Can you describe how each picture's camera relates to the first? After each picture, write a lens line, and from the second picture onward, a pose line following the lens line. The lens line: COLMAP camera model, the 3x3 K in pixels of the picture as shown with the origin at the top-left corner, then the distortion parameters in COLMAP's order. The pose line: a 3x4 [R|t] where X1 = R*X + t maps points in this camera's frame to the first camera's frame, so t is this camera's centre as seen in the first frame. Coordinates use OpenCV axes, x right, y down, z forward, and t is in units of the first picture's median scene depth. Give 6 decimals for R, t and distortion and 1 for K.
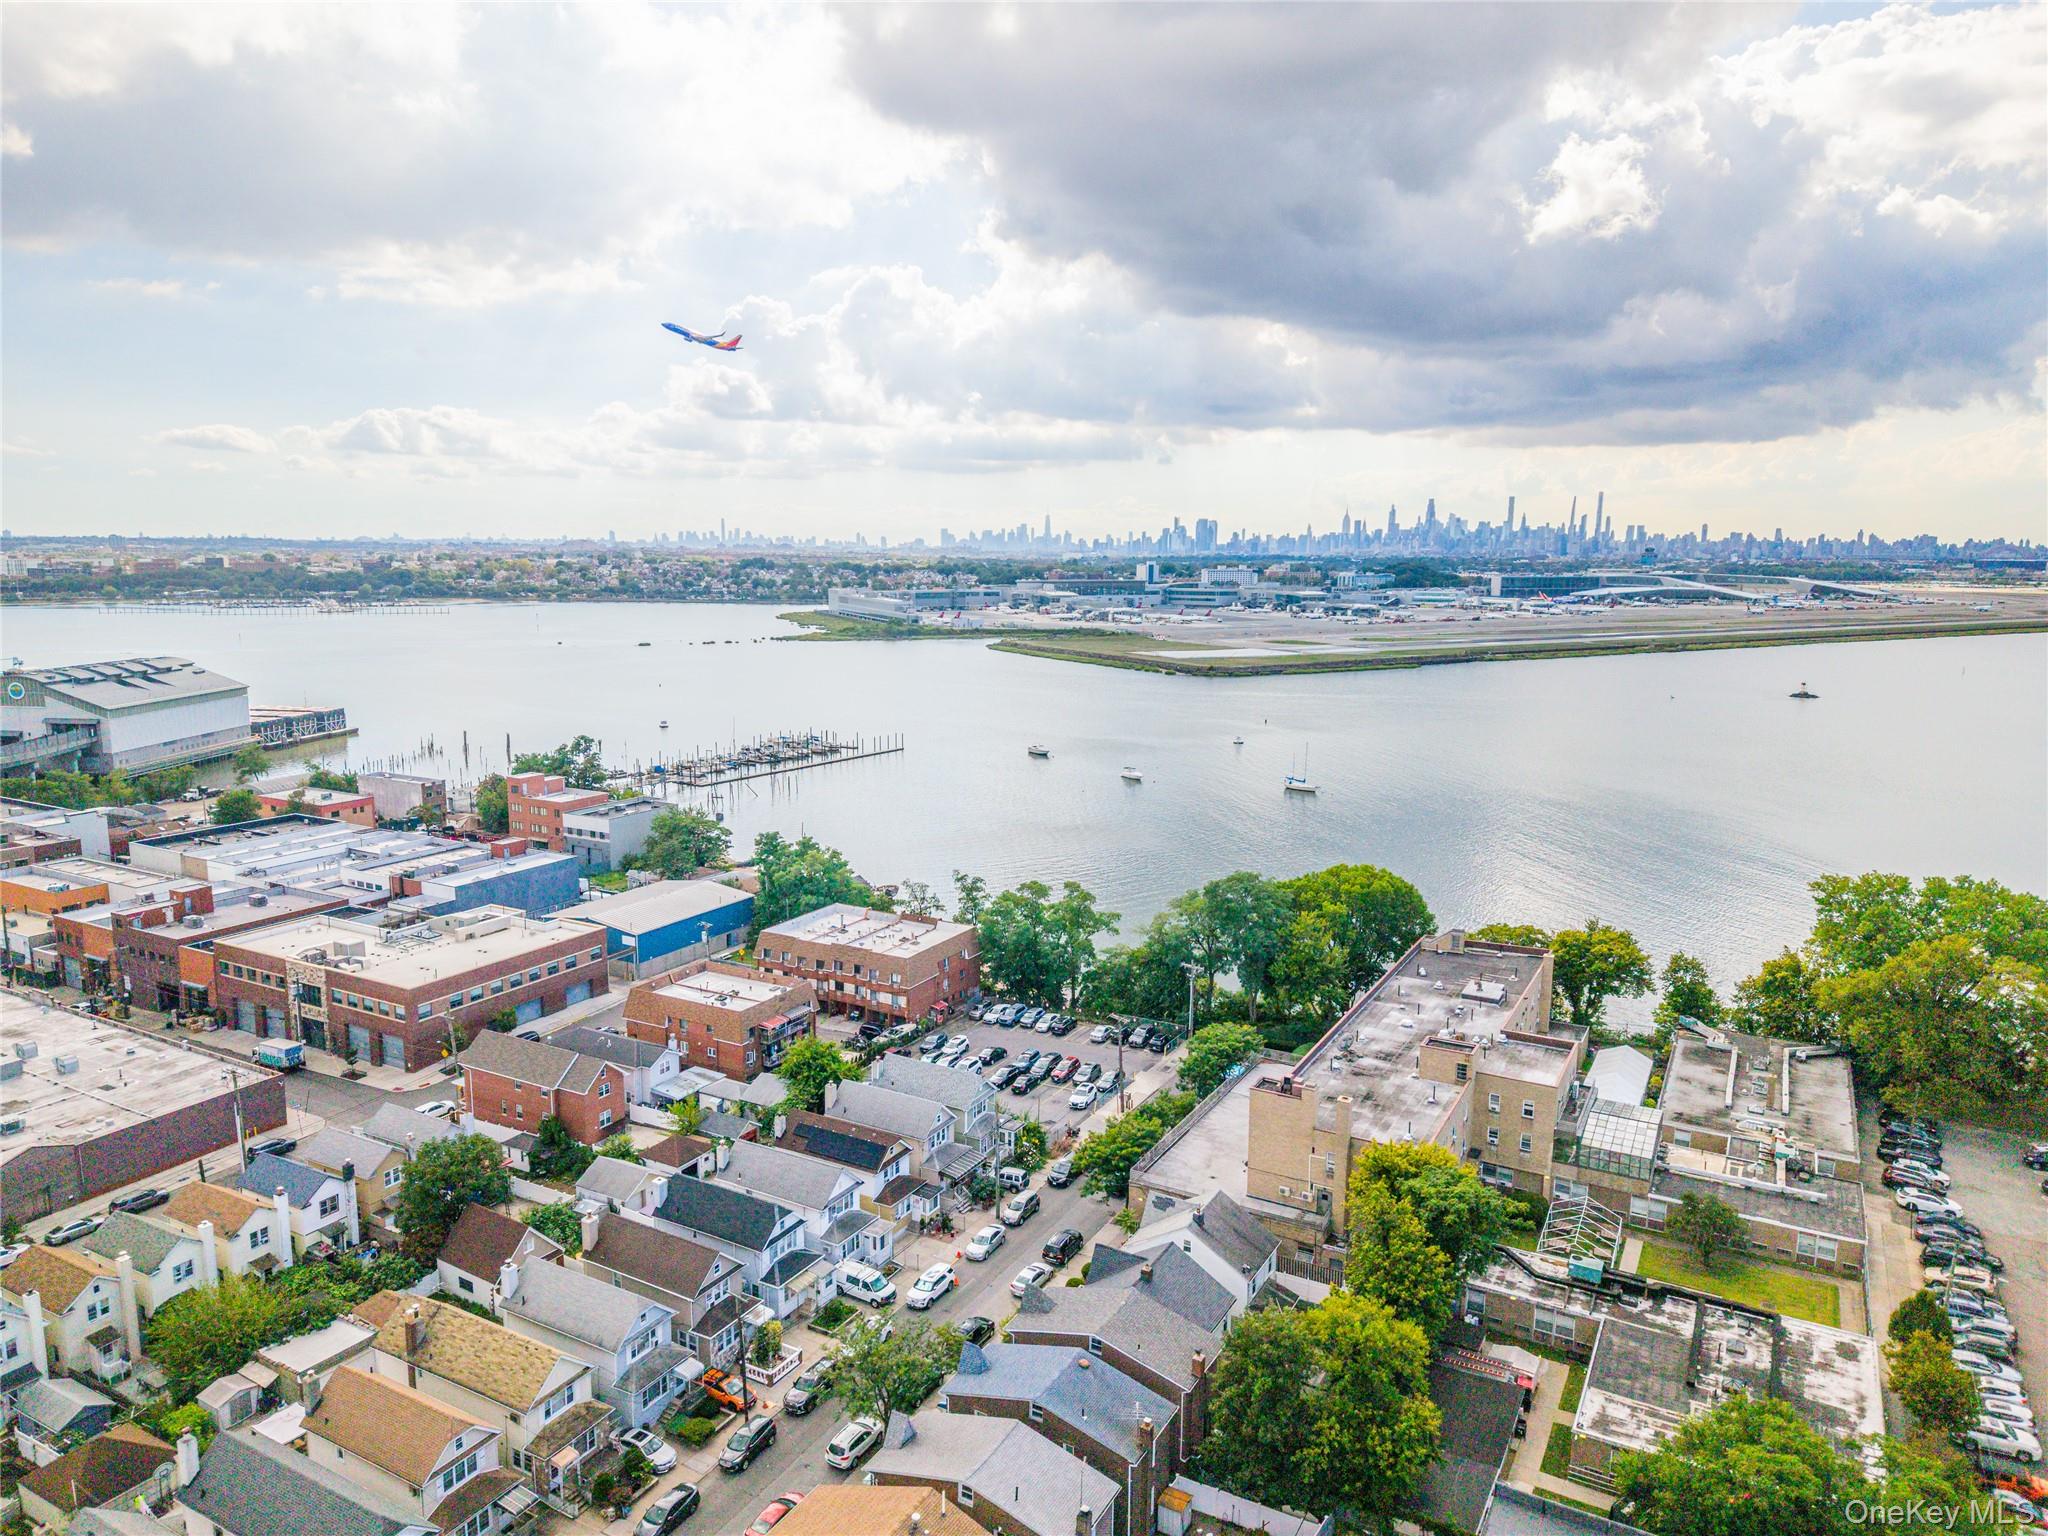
lens RADIAL K [[1364.9, 0, 999.5], [0, 1364.9, 766.8], [0, 0, 1]] dist [0.029224, -0.007937]
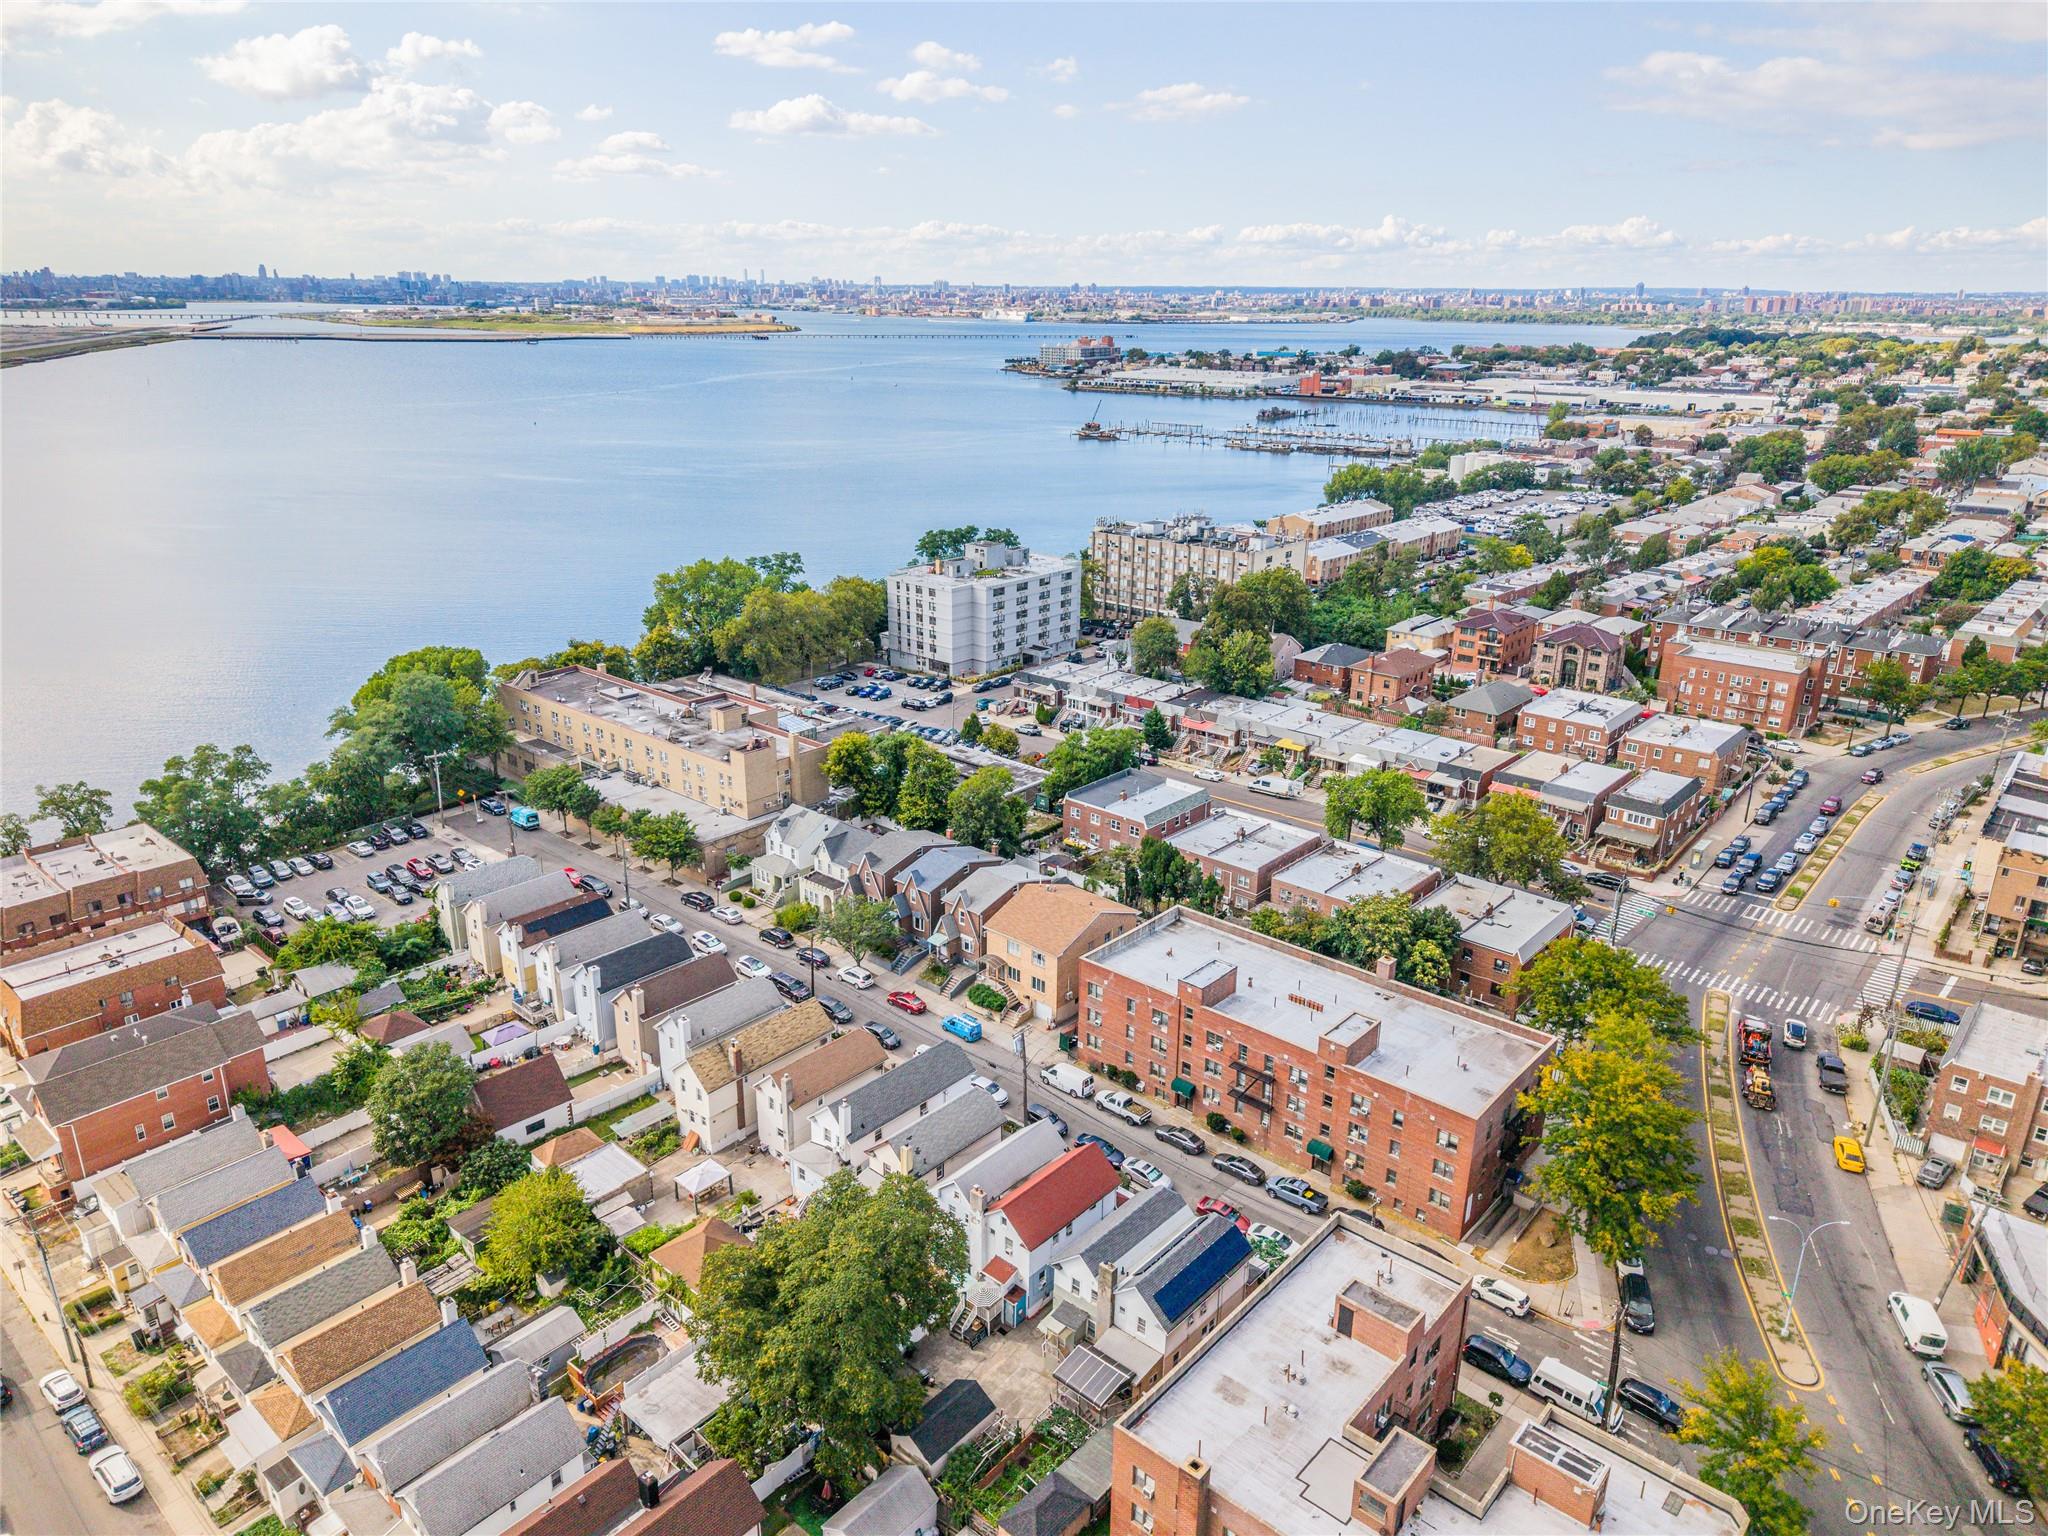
lens RADIAL K [[1418.3, 0, 1024.0], [0, 1418.3, 768.0], [0, 0, 1]] dist [0.026527, -0.004073]
pose [[0.194413, -0.320814, 0.926975, -0.970019], [0.154085, 0.943262, 0.294135, -0.136691], [-0.968742, 0.085649, 0.232815, 0.236179]]
